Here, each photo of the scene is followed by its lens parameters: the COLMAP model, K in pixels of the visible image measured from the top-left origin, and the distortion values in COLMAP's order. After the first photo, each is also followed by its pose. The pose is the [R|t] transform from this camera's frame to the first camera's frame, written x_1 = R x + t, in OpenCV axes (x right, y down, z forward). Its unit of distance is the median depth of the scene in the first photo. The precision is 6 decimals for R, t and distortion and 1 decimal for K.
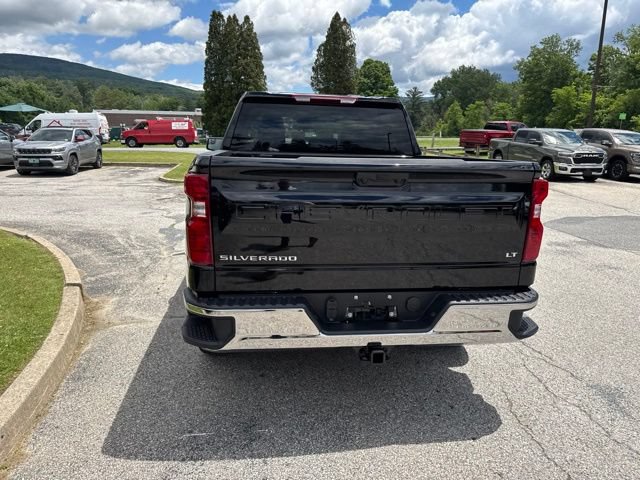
lens RADIAL K [[452.3, 0, 318.5], [0, 452.3, 237.6], [0, 0, 1]] dist [0.024338, -0.025822]
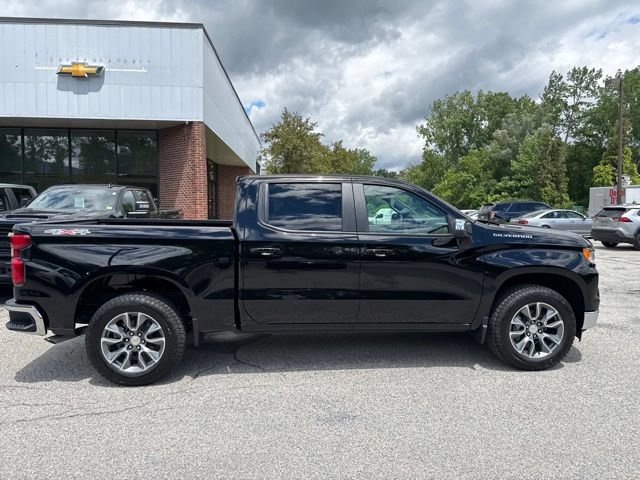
lens RADIAL K [[444.8, 0, 323.2], [0, 444.8, 240.2], [0, 0, 1]] dist [0.044575, -0.052647]
pose [[-0.042027, 0.052441, -0.997739, 0.439759], [-0.215995, 0.974530, 0.060319, -0.095689], [0.975490, 0.218042, -0.029630, 0.455253]]
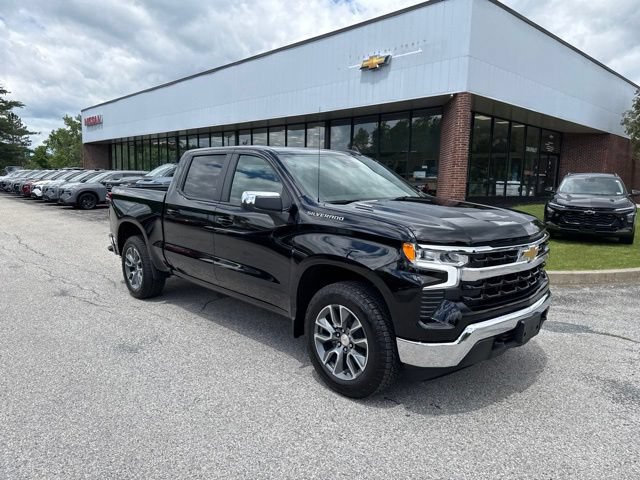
lens RADIAL K [[444.8, 0, 323.2], [0, 444.8, 240.2], [0, 0, 1]] dist [0.044575, -0.052647]
pose [[-0.799761, 0.049056, -0.598311, 0.233130], [-0.157209, 0.944759, 0.287603, -0.179679], [0.579368, 0.324074, -0.747870, 0.824481]]
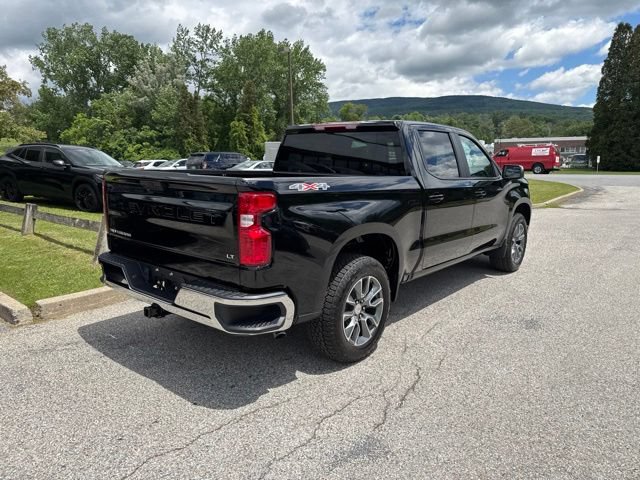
lens RADIAL K [[447.9, 0, 321.3], [0, 447.9, 239.5], [0, 0, 1]] dist [0.052804, -0.066108]
pose [[0.676452, 0.114104, -0.727594, 0.296754], [-0.153108, 0.988129, 0.012616, -0.011485], [0.720396, 0.102866, 0.685892, 0.080143]]
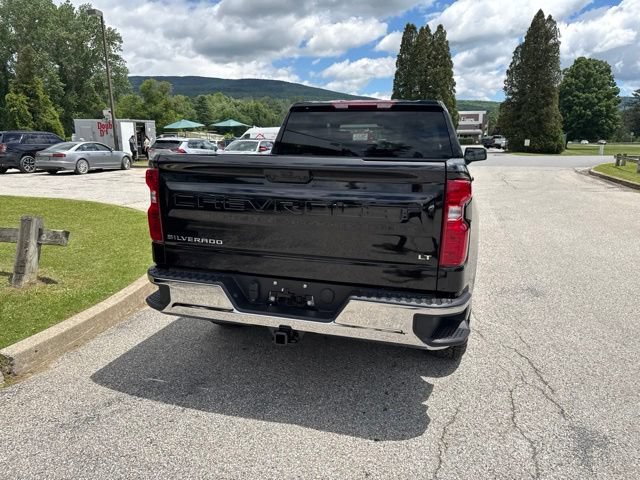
lens RADIAL K [[450.1, 0, 321.6], [0, 450.1, 233.8], [0, 0, 1]] dist [0.033432, -0.033808]
pose [[0.916714, 0.068118, -0.393694, 0.126088], [-0.078601, 0.996850, -0.010544, 0.003177], [0.391736, 0.040611, 0.919181, 0.005911]]
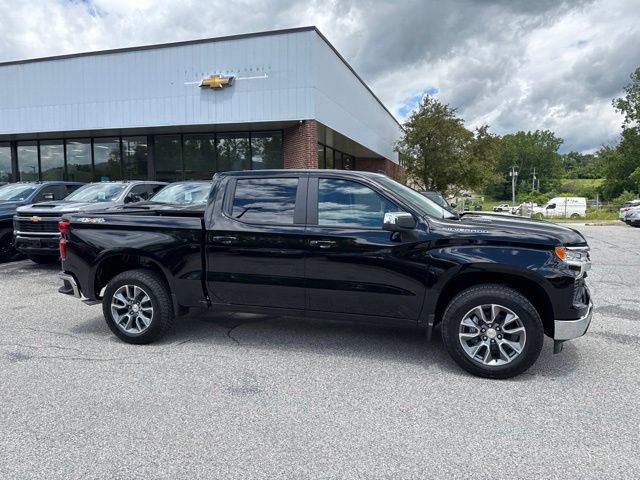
lens RADIAL K [[443.8, 0, 322.1], [0, 443.8, 241.5], [0, 0, 1]] dist [0.040380, -0.054156]
pose [[-0.404694, 0.070312, -0.911745, 0.418708], [-0.198801, 0.966429, 0.162770, -0.136844], [0.892581, 0.247127, -0.377130, 0.632632]]
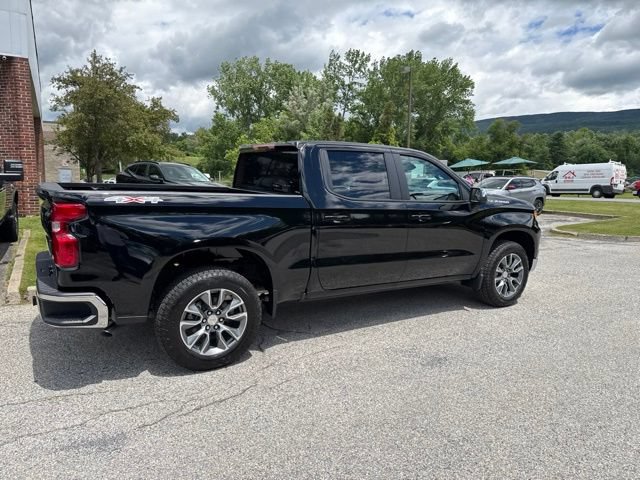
lens RADIAL K [[445.4, 0, 322.2], [0, 445.4, 244.4], [0, 0, 1]] dist [0.046983, -0.054354]
pose [[0.412240, 0.128154, -0.902017, 0.411173], [-0.211486, 0.976475, 0.042079, -0.047655], [0.886190, 0.173417, 0.429645, 0.238036]]
